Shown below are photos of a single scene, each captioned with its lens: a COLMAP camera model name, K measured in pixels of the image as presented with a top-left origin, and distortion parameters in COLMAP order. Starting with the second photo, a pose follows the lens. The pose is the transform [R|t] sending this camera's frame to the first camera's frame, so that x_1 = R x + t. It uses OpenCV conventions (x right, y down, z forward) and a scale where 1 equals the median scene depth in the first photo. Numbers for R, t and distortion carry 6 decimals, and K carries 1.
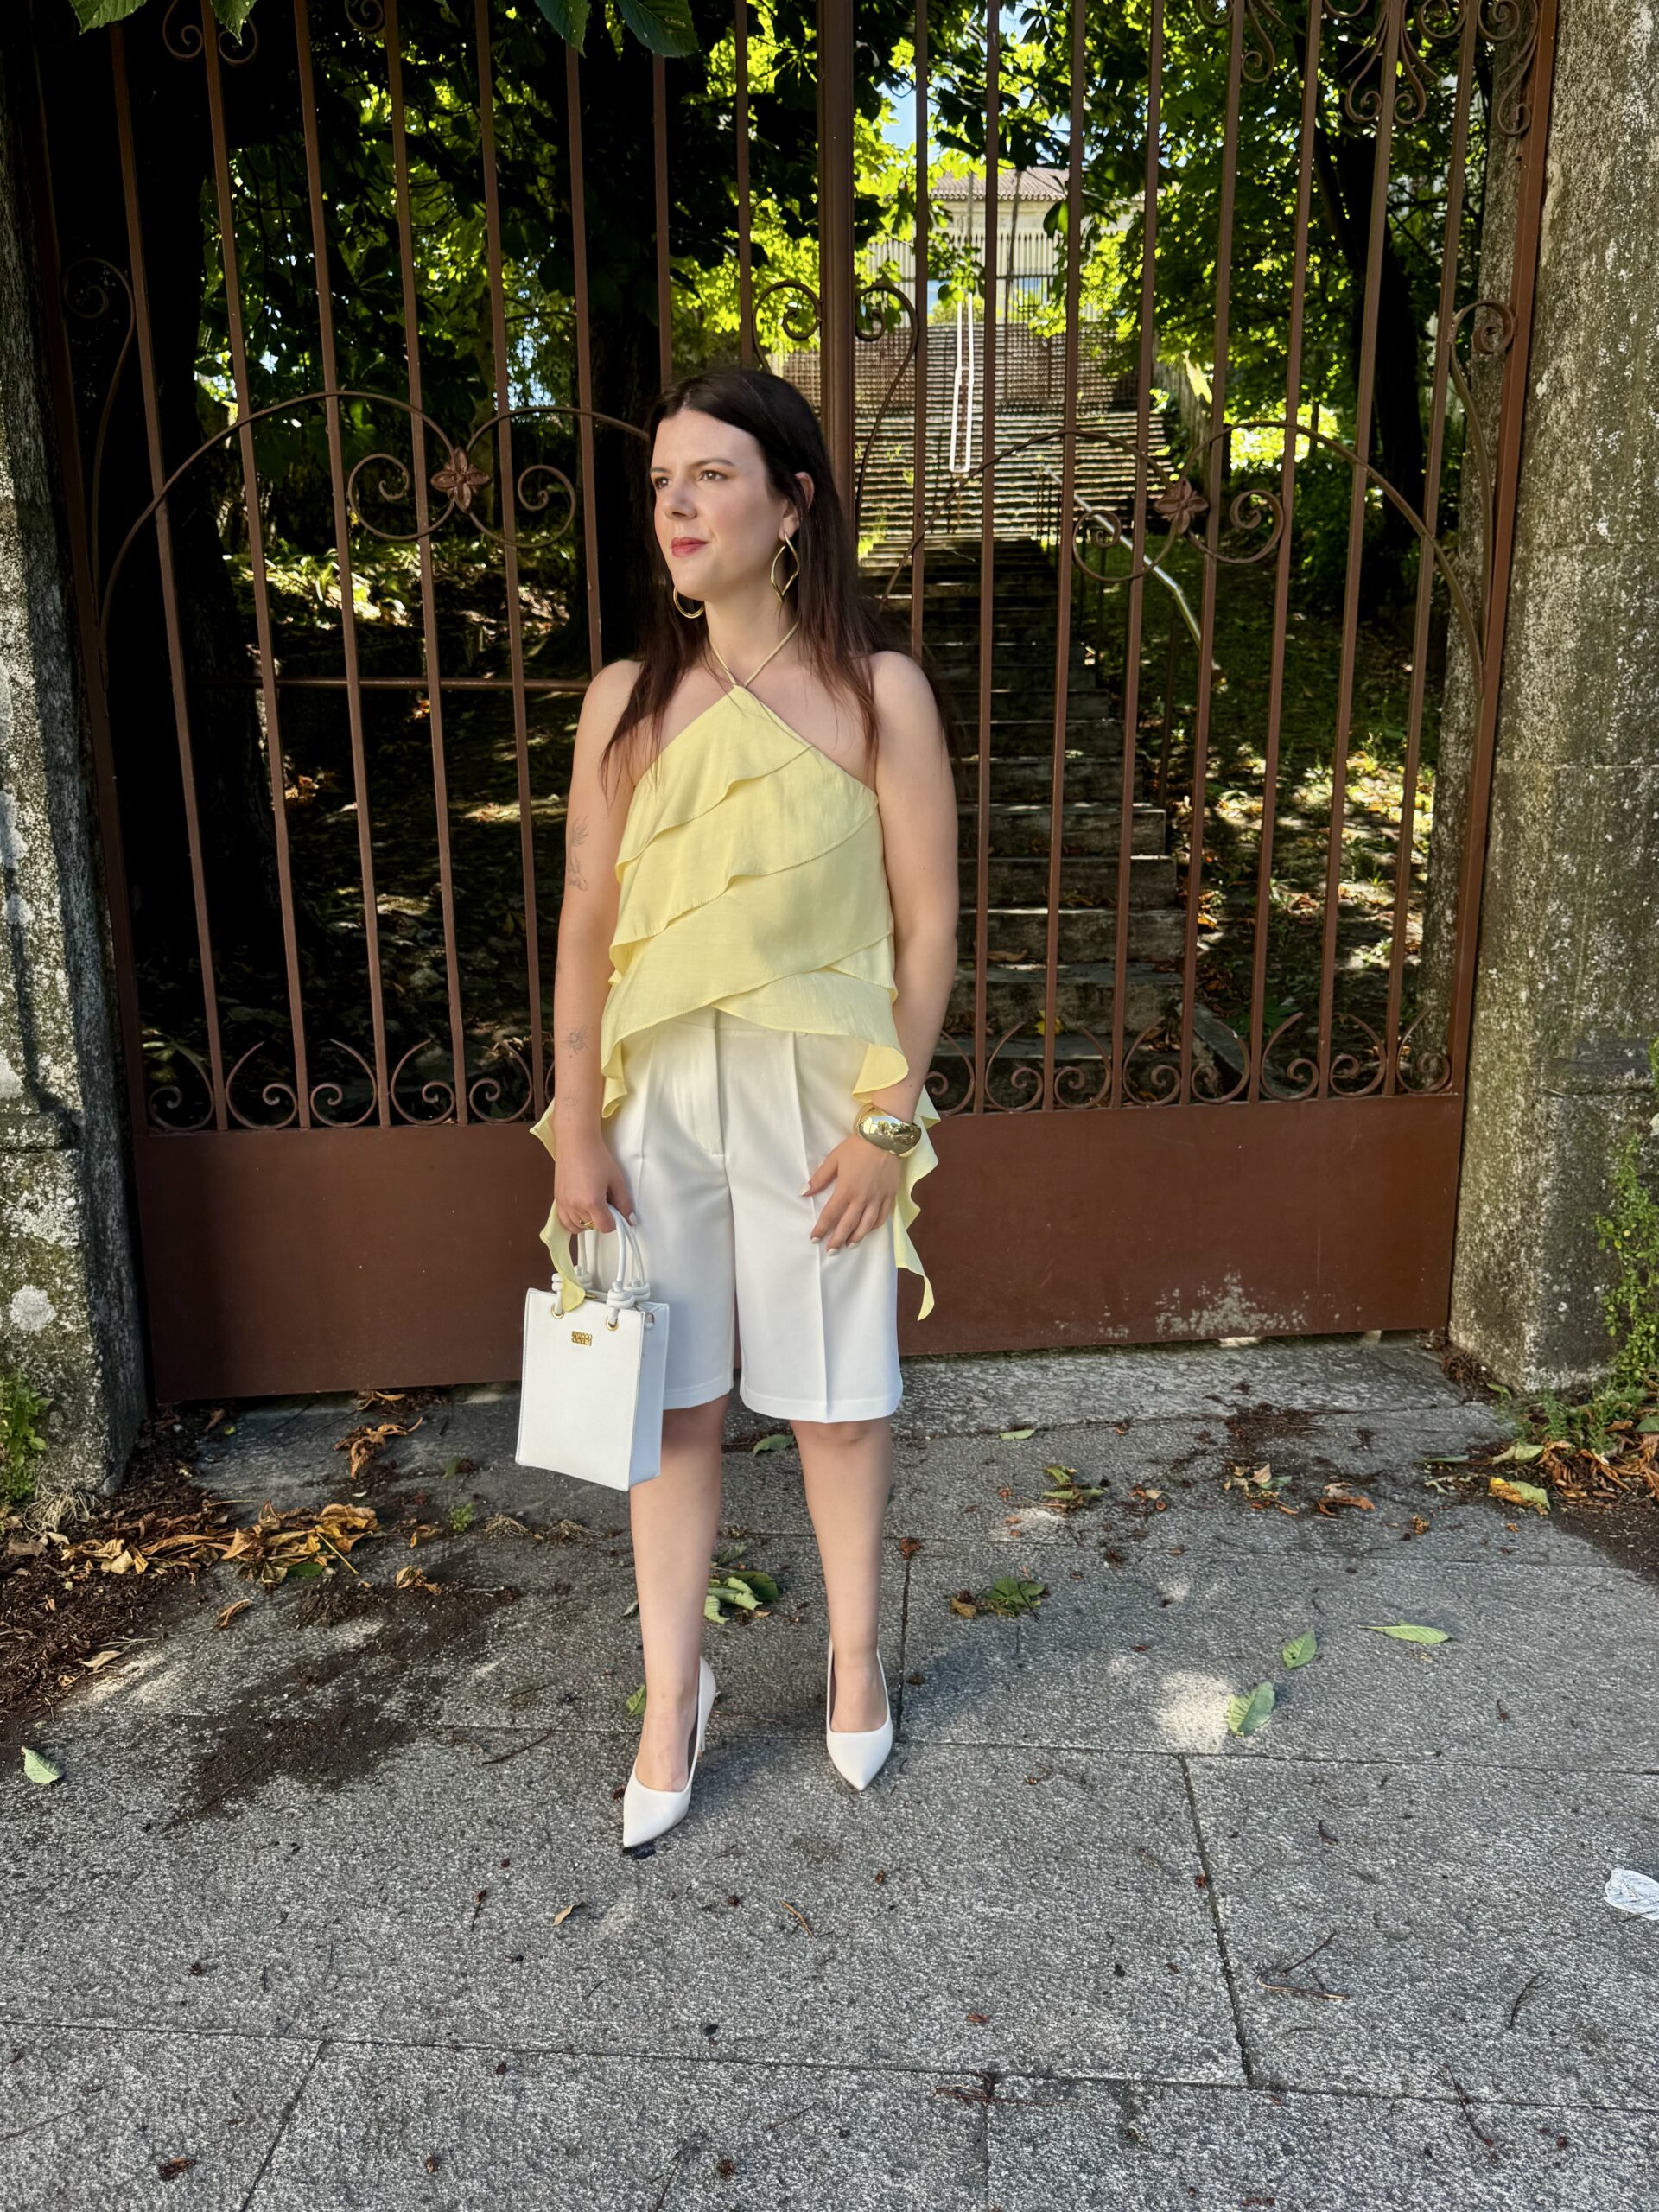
lens RADIAL K [[1638.3, 0, 798.6], [0, 1638.3, 1111.4], [0, 0, 1]] dist [0.039957, -0.037035]
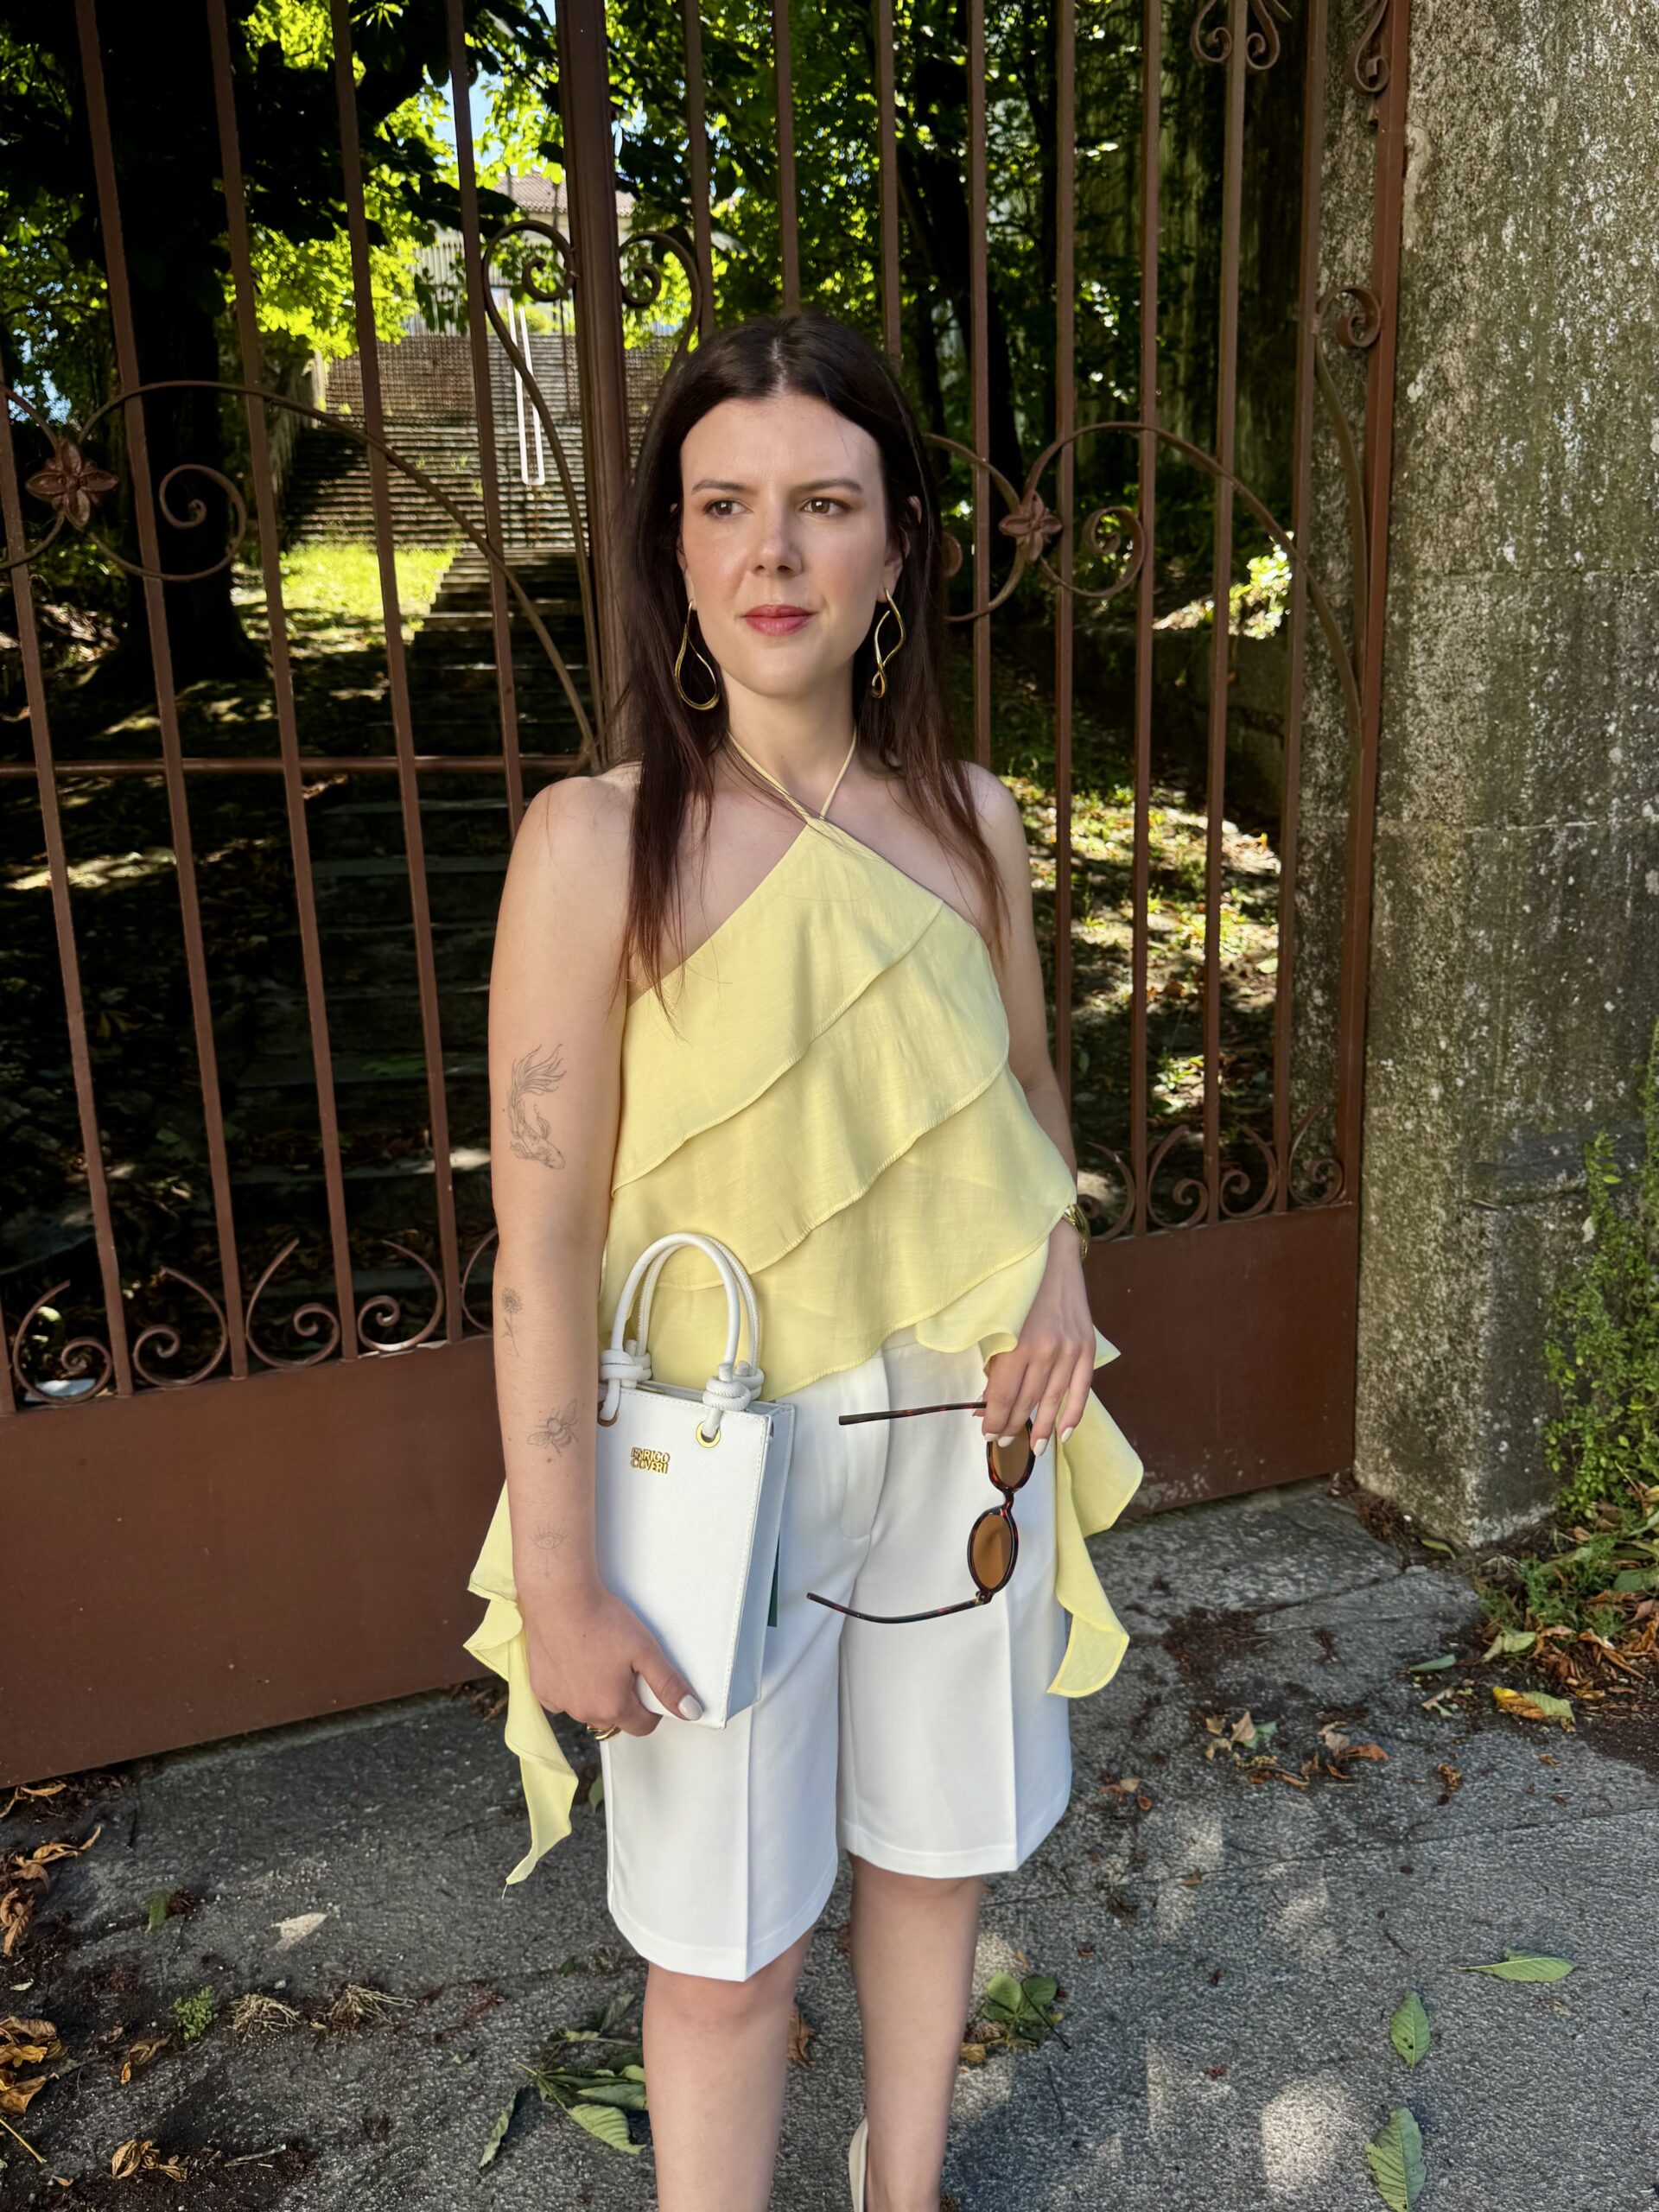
lens RADIAL K [[1690.8, 0, 829.5], [0, 1690.8, 1106.0], [0, 0, 1]] dist [0.032089, -0.046091]
pose [[0.967177, -0.080834, 0.240905, -0.081667], [0.085533, 0.996294, -0.009095, -0.084740], [-0.239277, 0.029402, 0.970506, 0.225825]]
